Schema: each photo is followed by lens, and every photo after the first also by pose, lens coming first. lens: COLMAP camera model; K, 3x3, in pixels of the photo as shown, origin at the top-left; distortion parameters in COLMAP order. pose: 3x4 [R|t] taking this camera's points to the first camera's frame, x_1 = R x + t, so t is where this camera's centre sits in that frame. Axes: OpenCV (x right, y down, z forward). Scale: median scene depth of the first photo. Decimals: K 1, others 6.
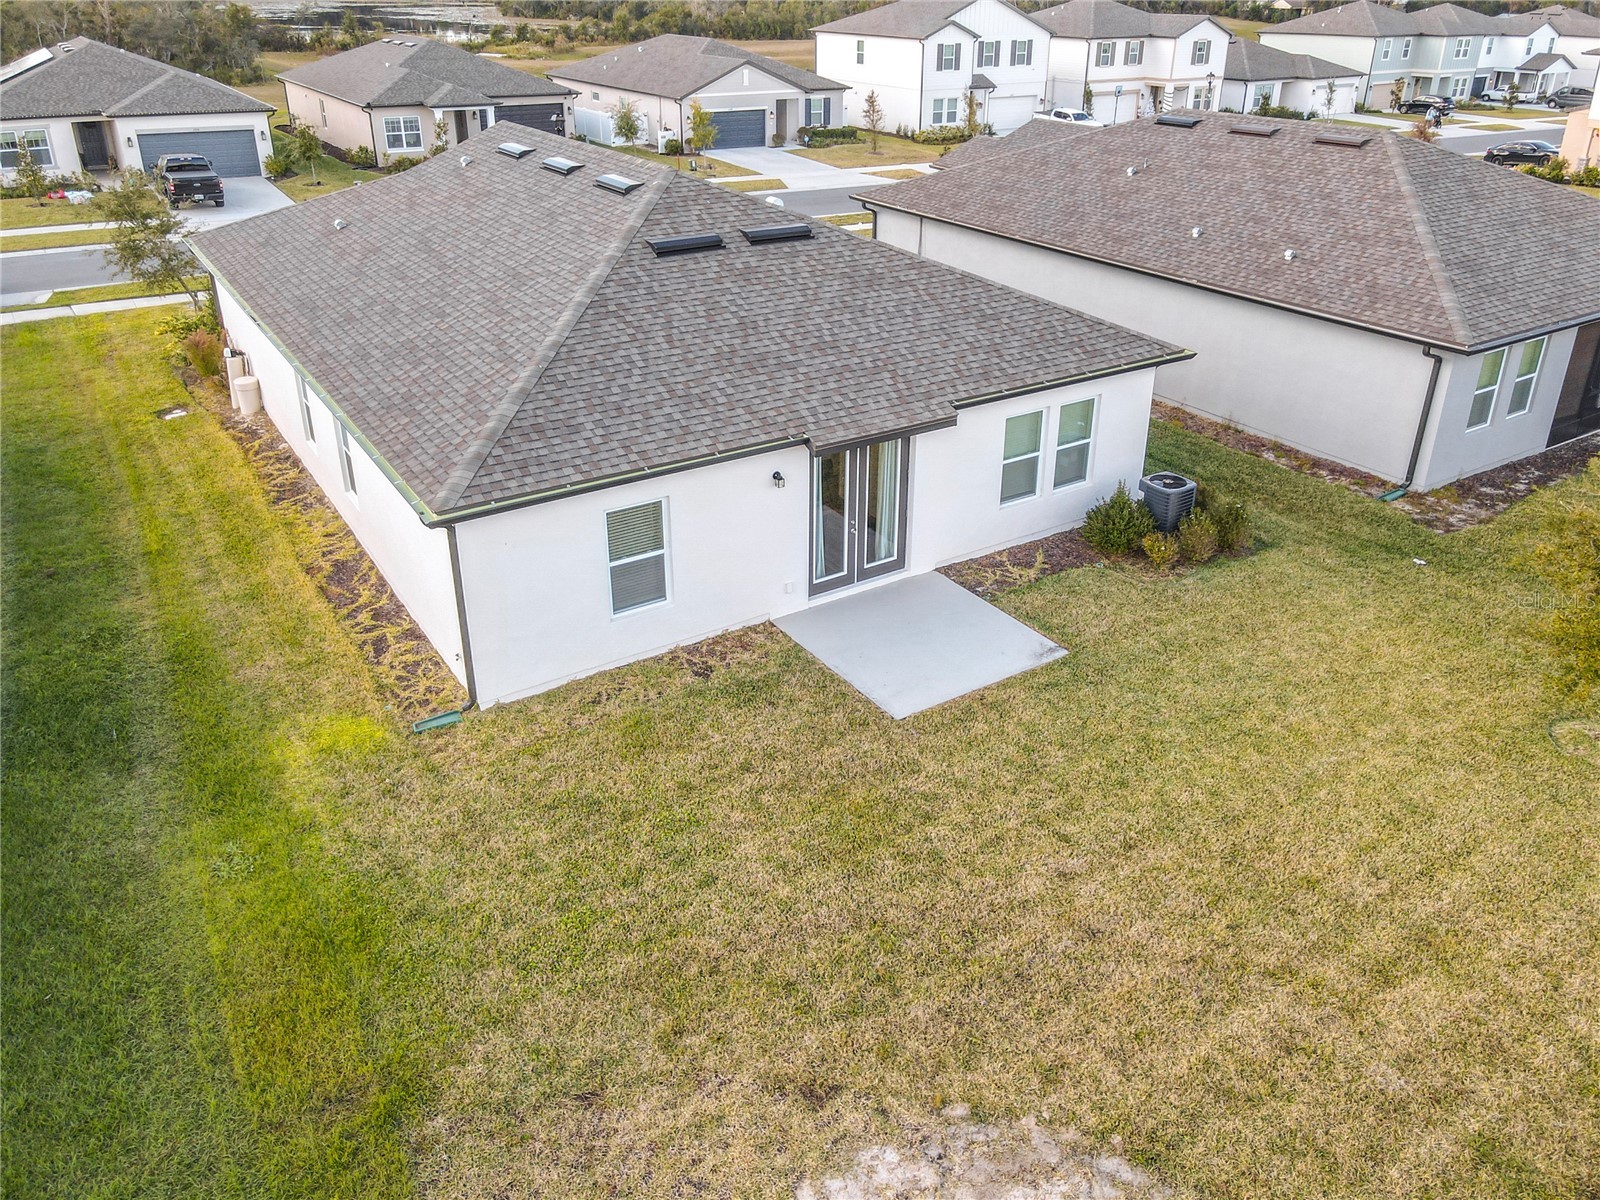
lens RADIAL K [[1217.5, 0, 825.8], [0, 1217.5, 537.2], [0, 0, 1]] dist [-0.003588, 0.040745]
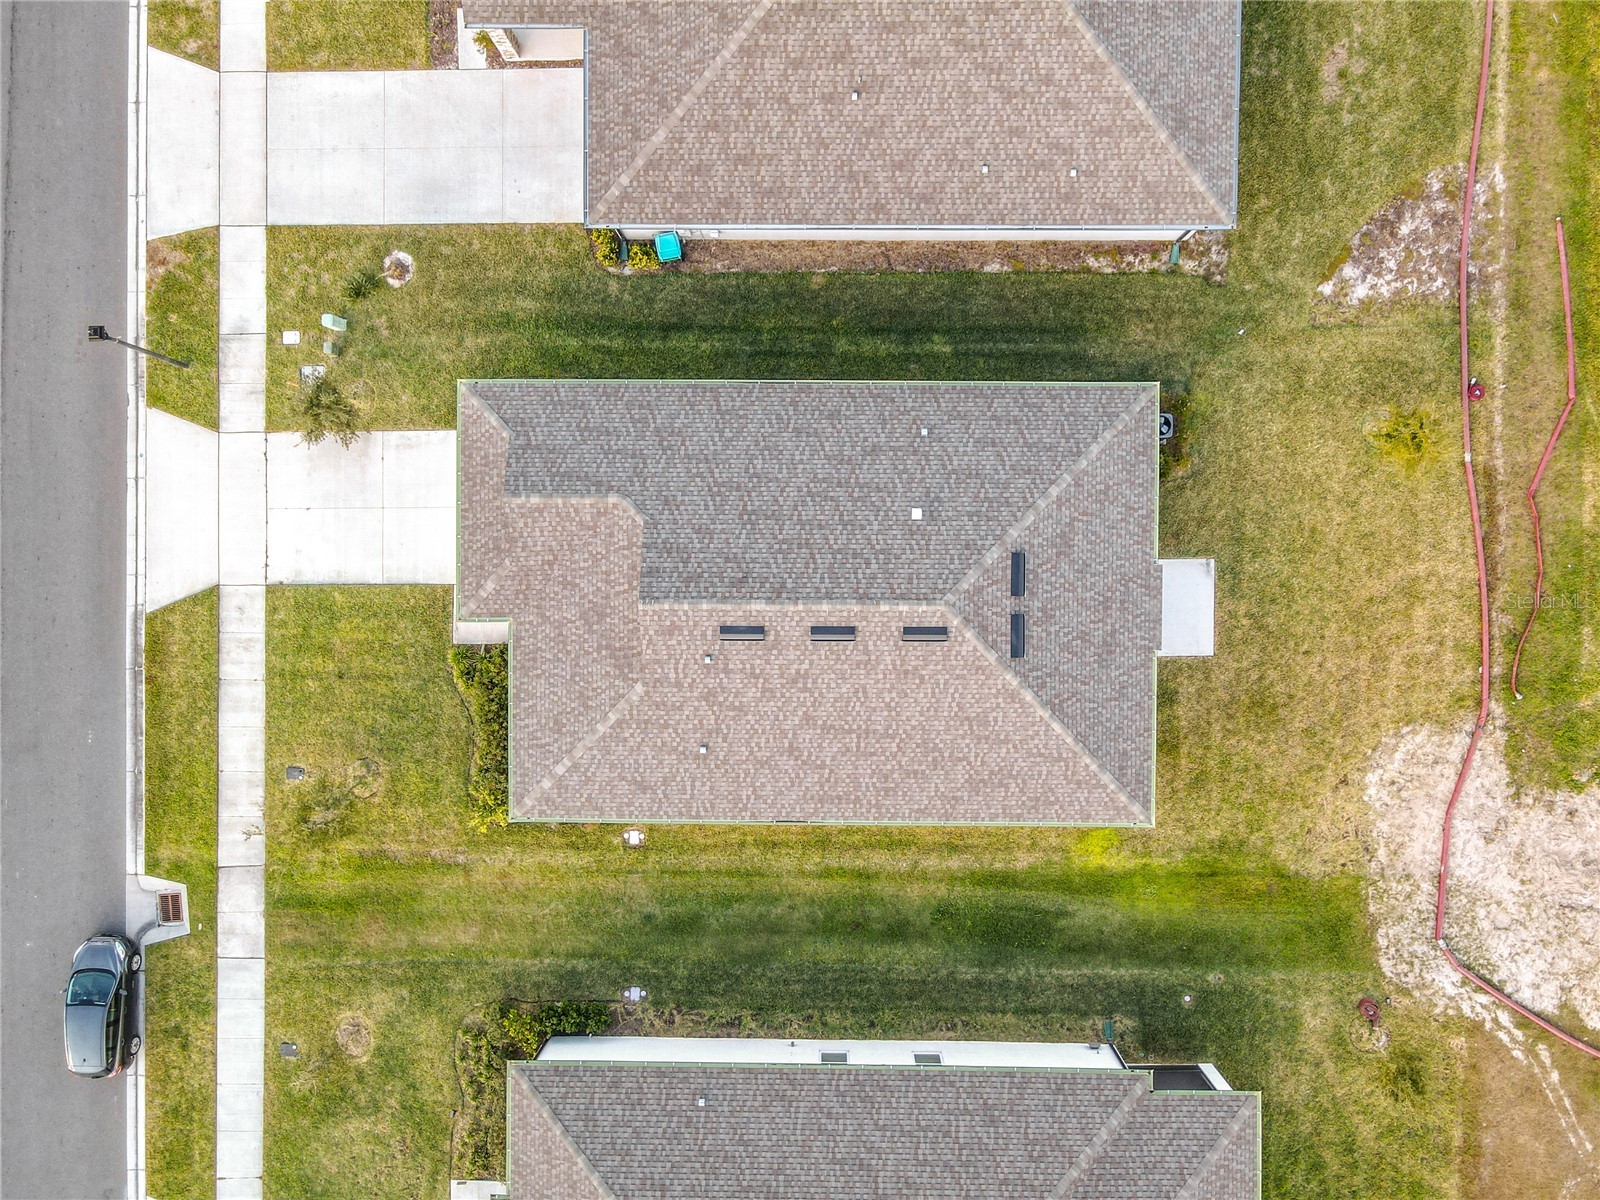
lens RADIAL K [[1217.5, 0, 810.7], [0, 1217.5, 605.2], [0, 0, 1]] dist [-0.003588, 0.040745]
pose [[0.555815, -0.830730, -0.030935, -0.191371], [0.354750, 0.203369, 0.912575, -1.970874], [-0.751812, -0.518198, 0.407737, 0.539415]]
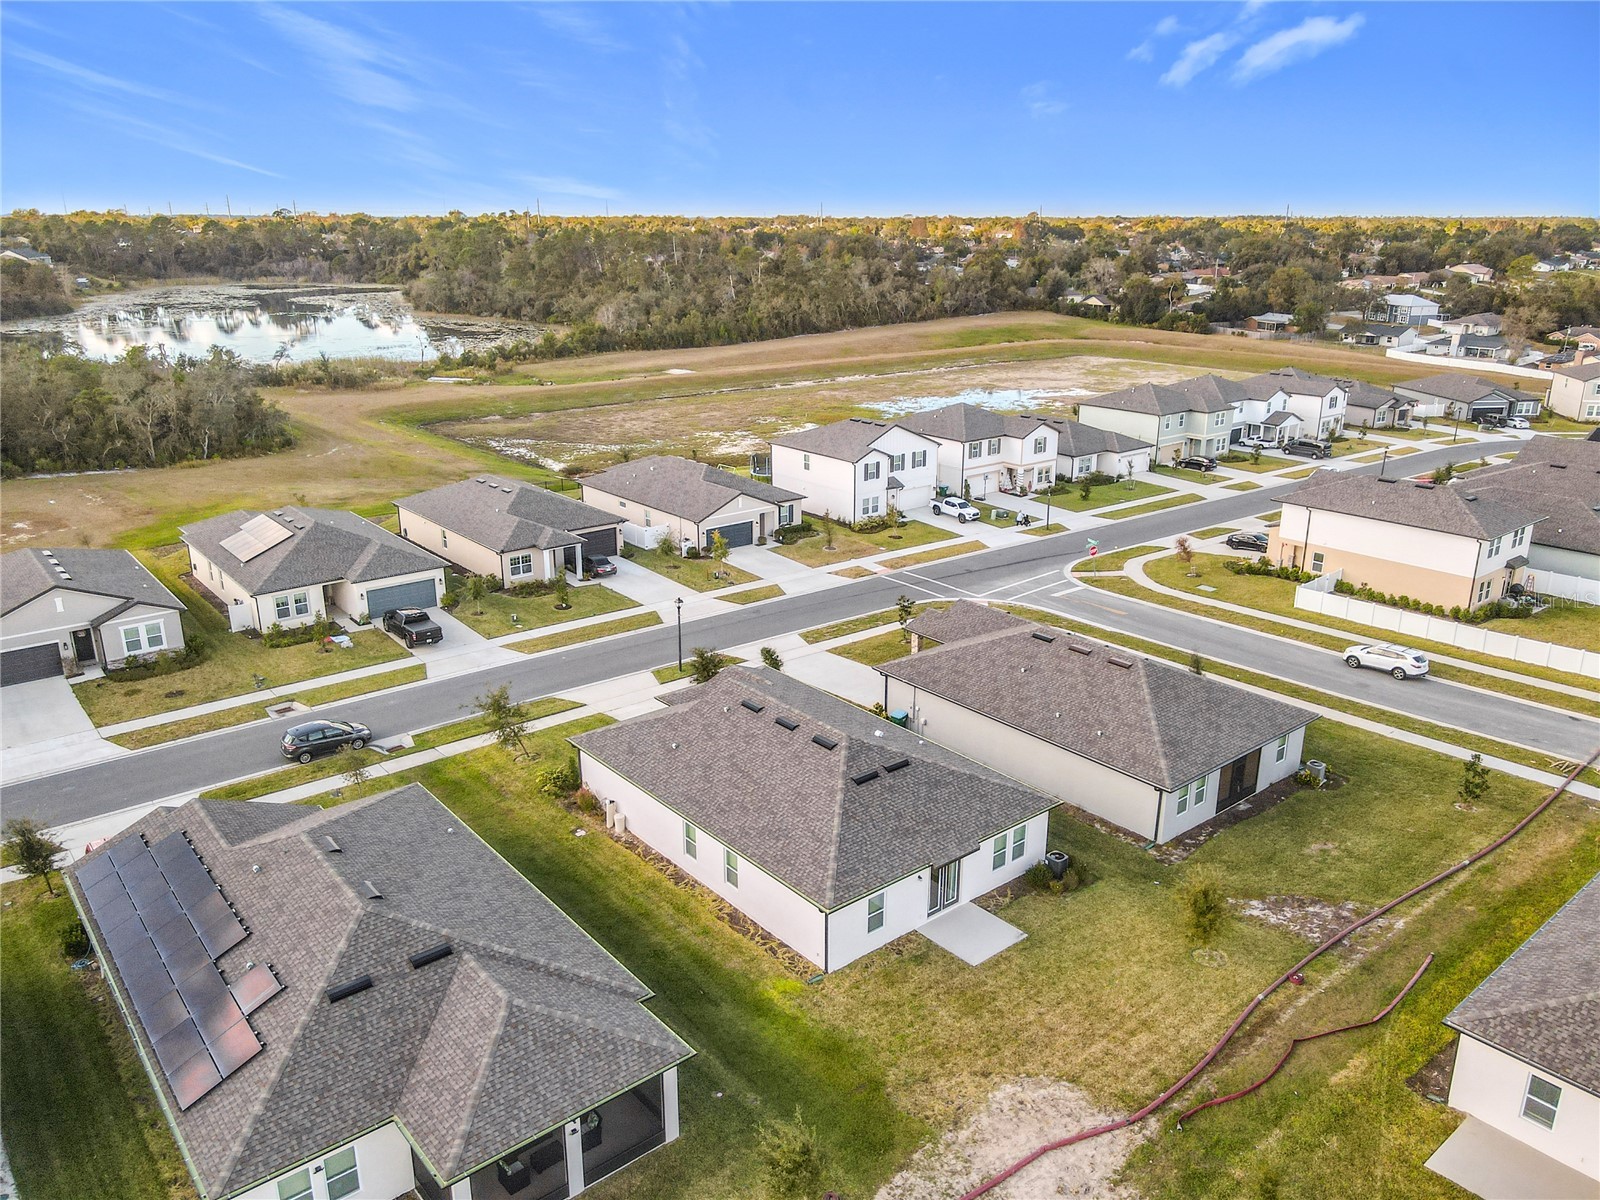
lens RADIAL K [[1217.5, 0, 827.5], [0, 1217.5, 607.5], [0, 0, 1]] dist [-0.003588, 0.040745]
pose [[0.992655, -0.041310, 0.113709, -0.470428], [0.053503, 0.992887, -0.106359, -0.328727], [-0.108506, 0.111662, 0.987805, -1.543033]]
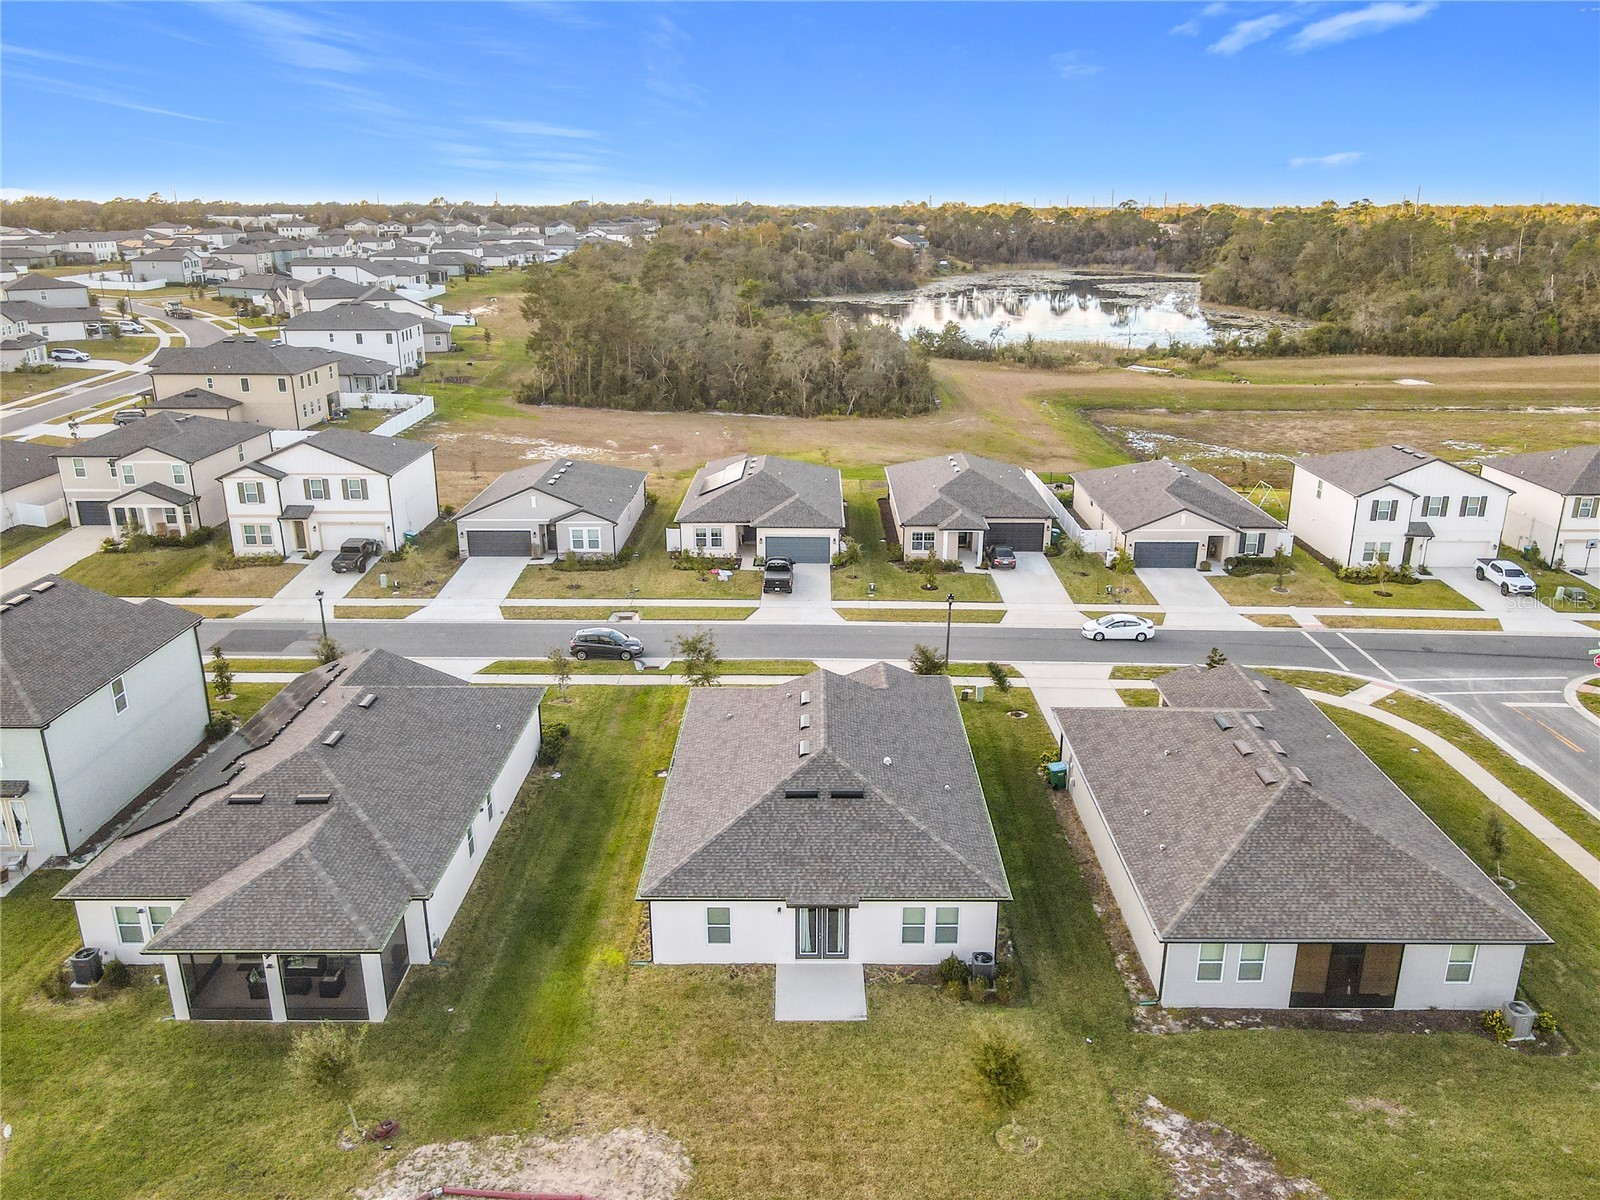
lens RADIAL K [[1217.5, 0, 798.5], [0, 1217.5, 609.1], [0, 0, 1]] dist [-0.003588, 0.040745]
pose [[0.827004, 0.172240, -0.535162, 1.089132], [-0.226989, 0.973173, -0.037561, -0.501740], [0.514336, 0.152539, 0.843914, -1.054908]]
